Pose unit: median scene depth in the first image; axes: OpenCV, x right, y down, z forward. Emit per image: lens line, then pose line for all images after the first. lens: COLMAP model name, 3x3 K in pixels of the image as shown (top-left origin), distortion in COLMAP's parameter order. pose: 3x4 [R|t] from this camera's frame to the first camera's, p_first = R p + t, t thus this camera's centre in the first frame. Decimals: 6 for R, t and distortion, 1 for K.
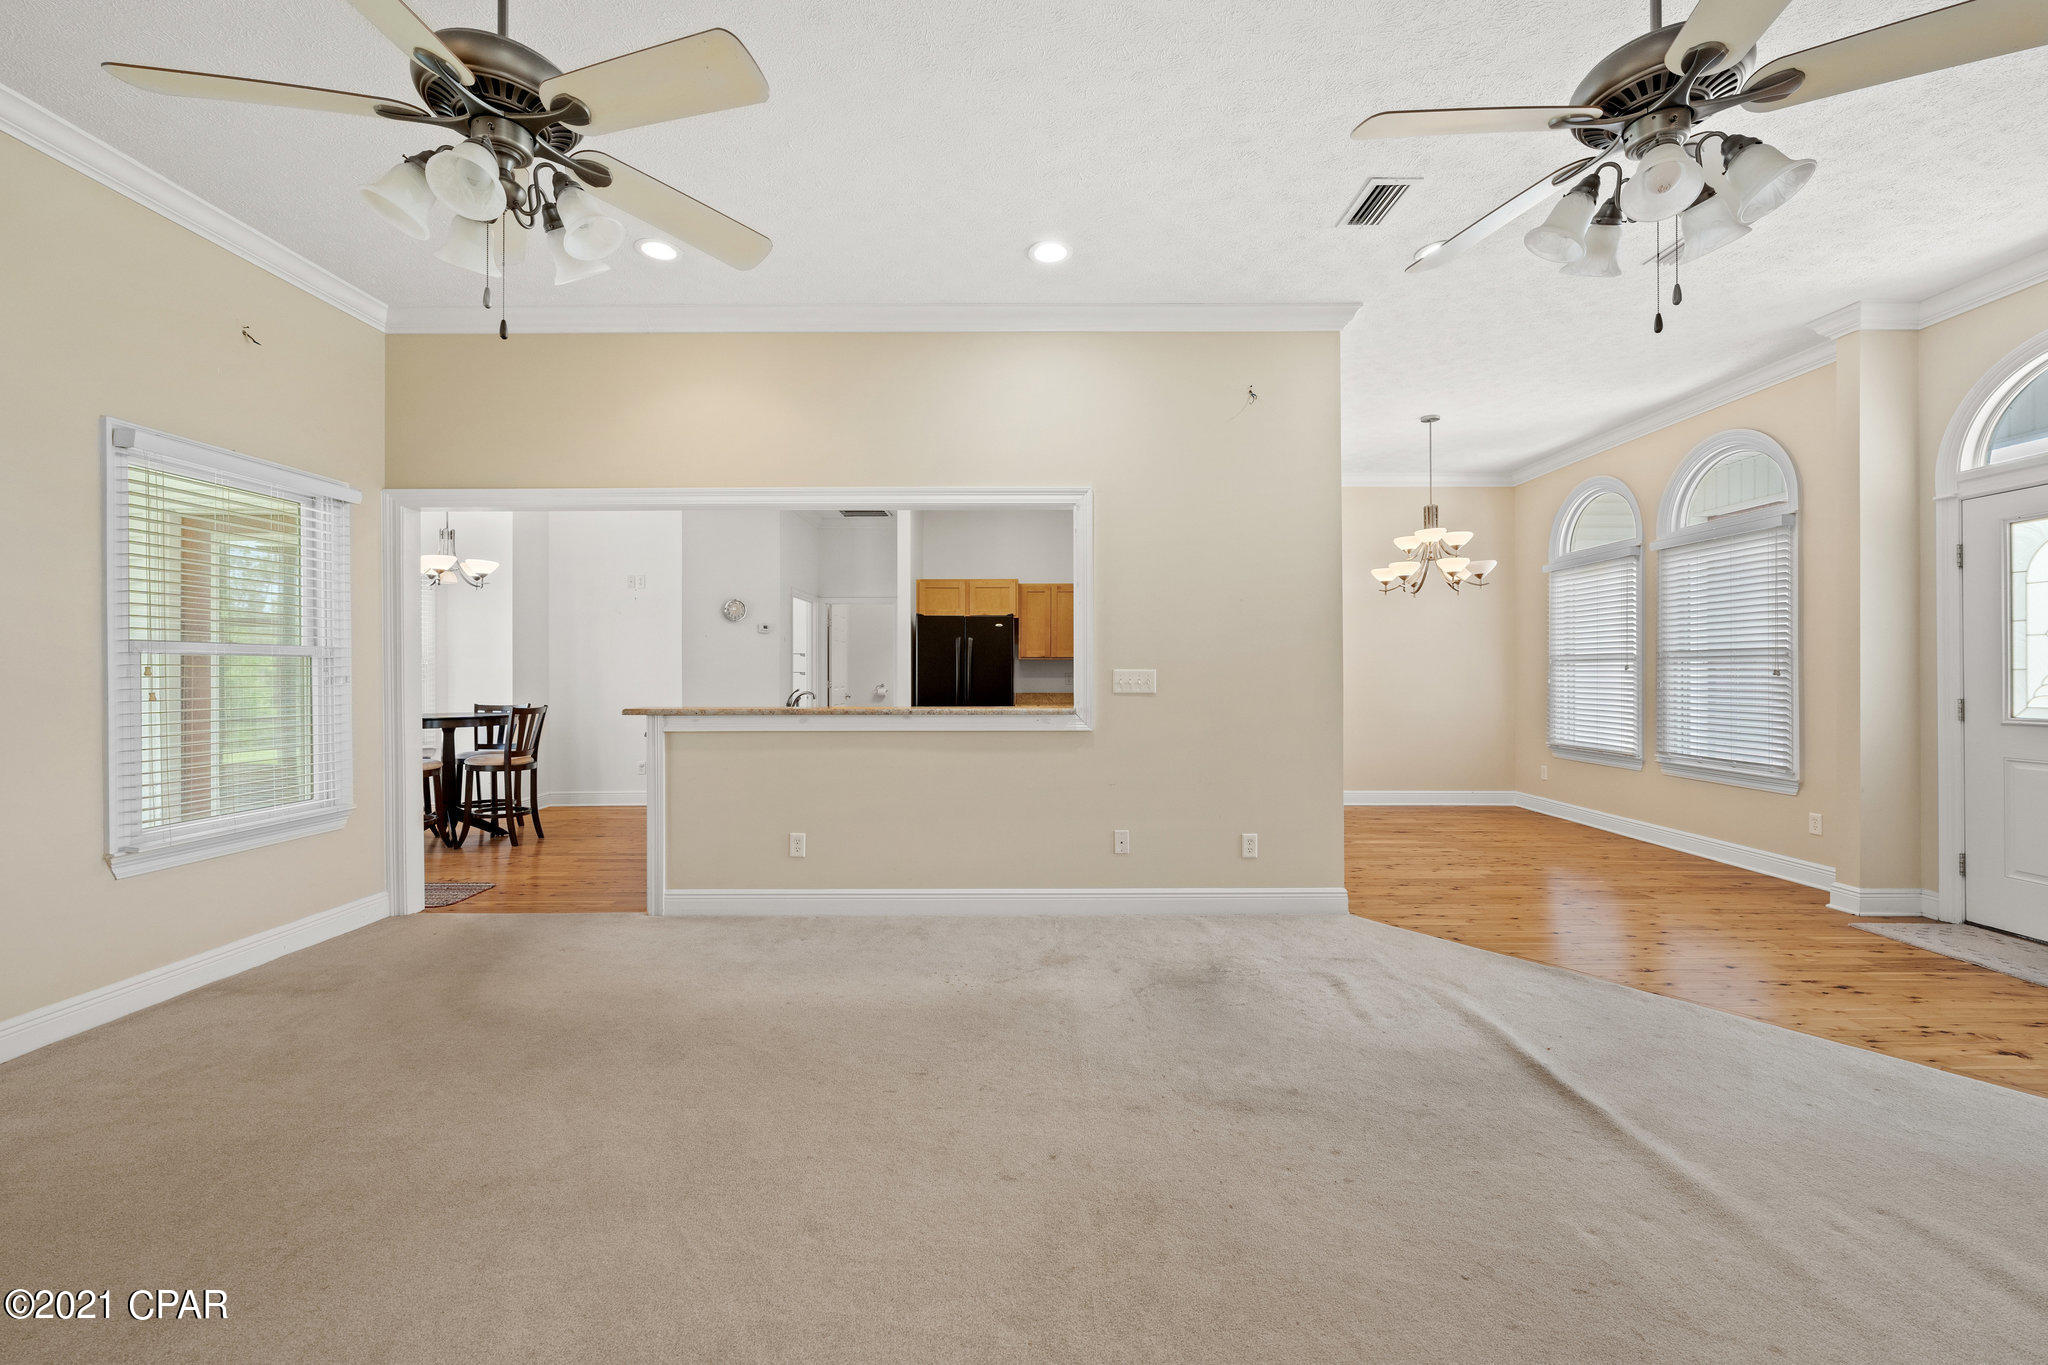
lens RADIAL K [[824.5, 0, 1025.6], [0, 824.5, 675.4], [0, 0, 1]] dist [-0.001141, -0.000182]
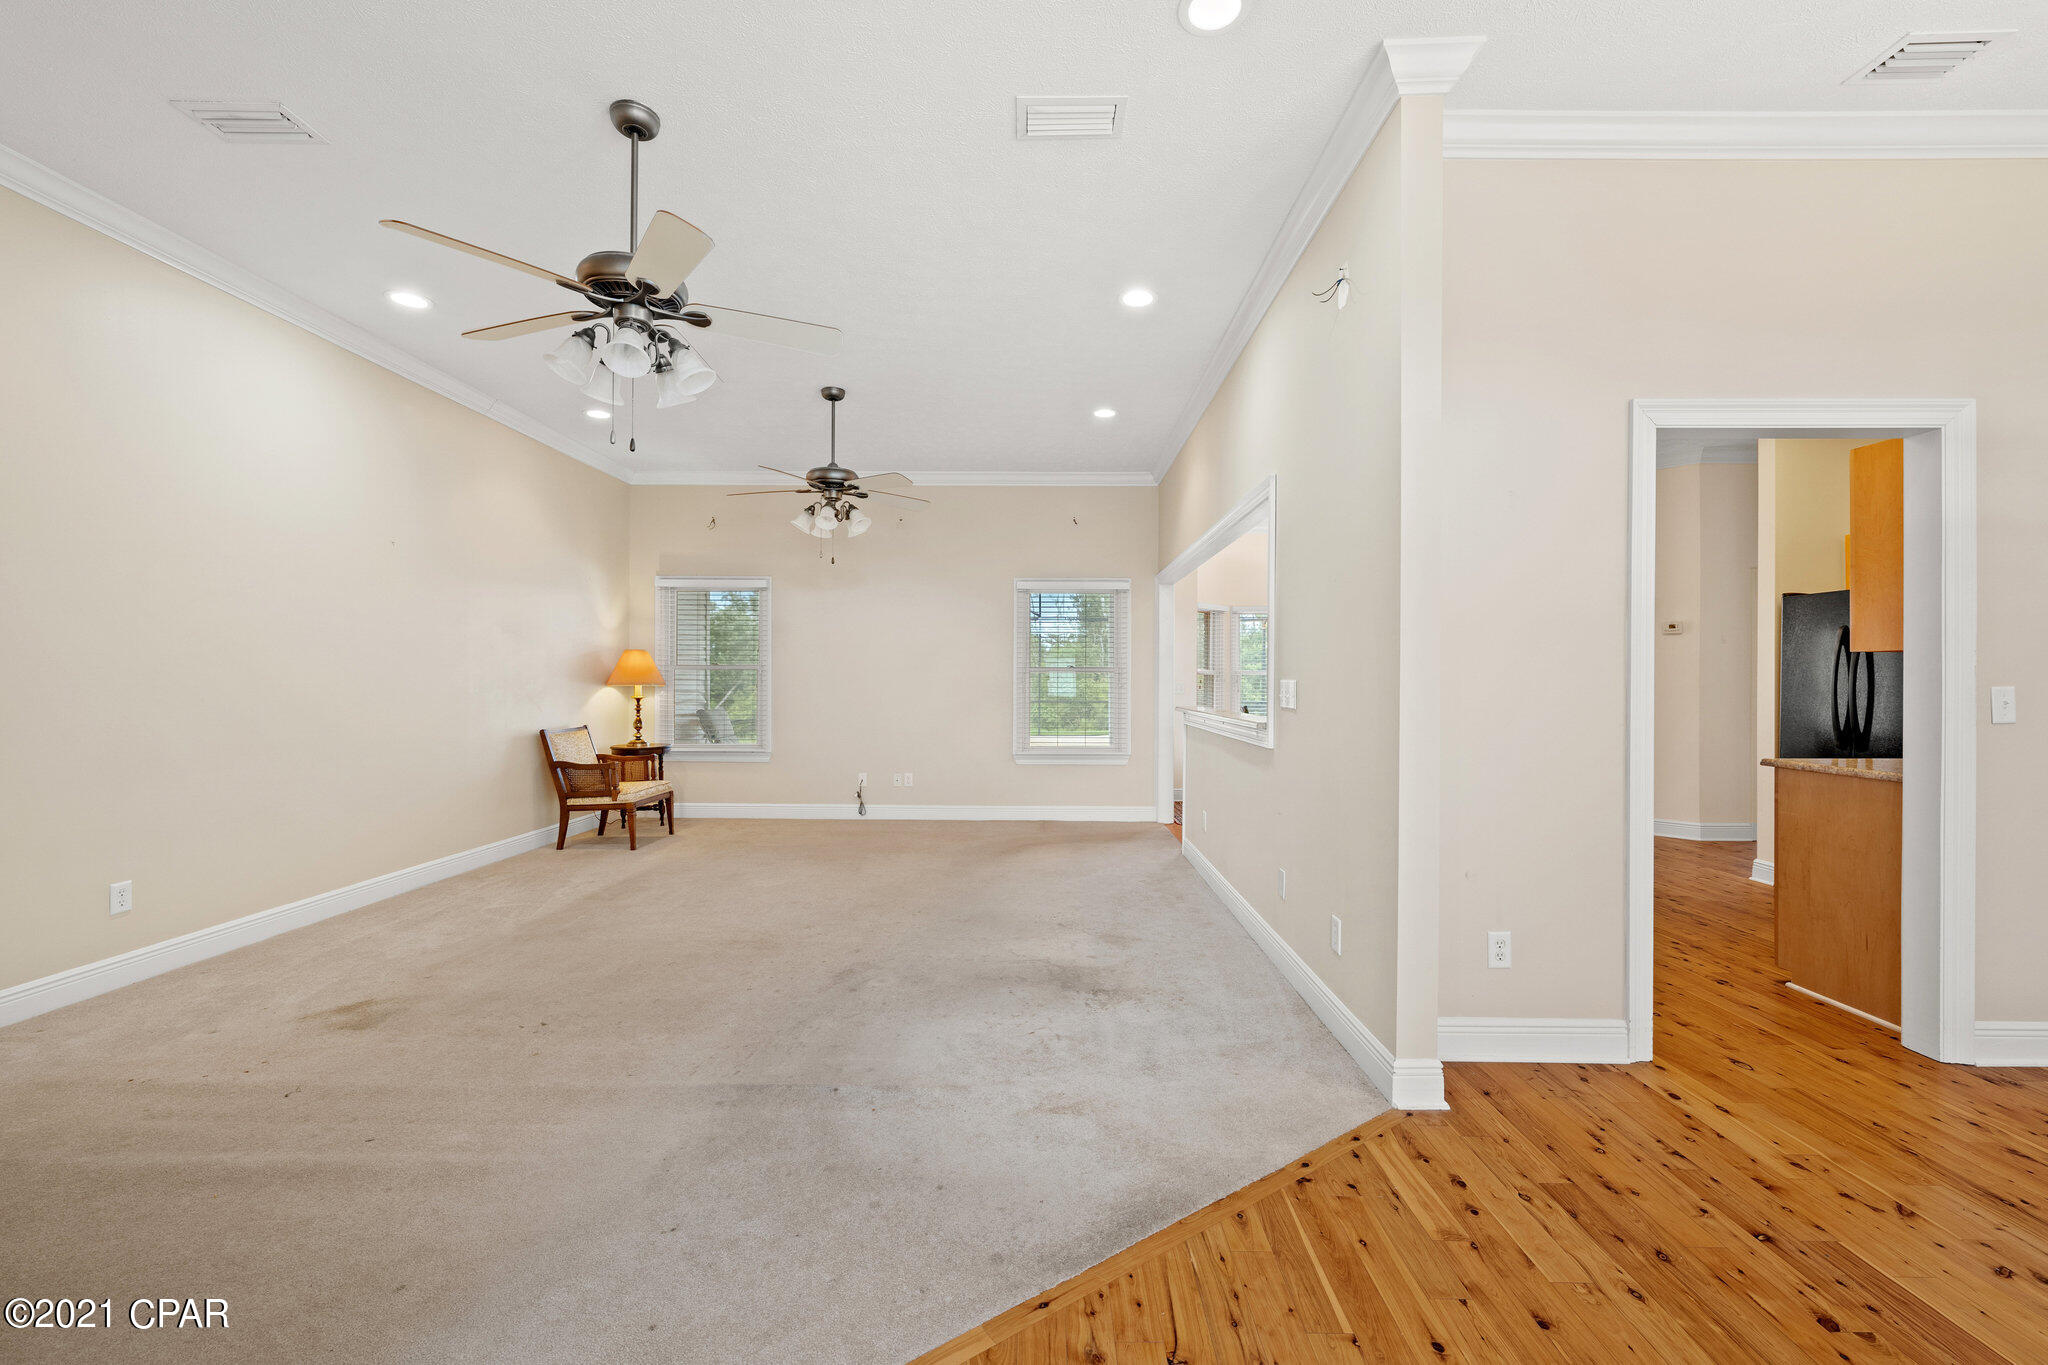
lens RADIAL K [[824.5, 0, 1025.6], [0, 824.5, 675.4], [0, 0, 1]] dist [-0.001141, -0.000182]
pose [[-0.013469, -0.004062, -0.999901, 1.069393], [-0.008636, 0.999955, -0.003946, -0.005579], [0.999872, 0.008582, -0.013504, 0.826864]]
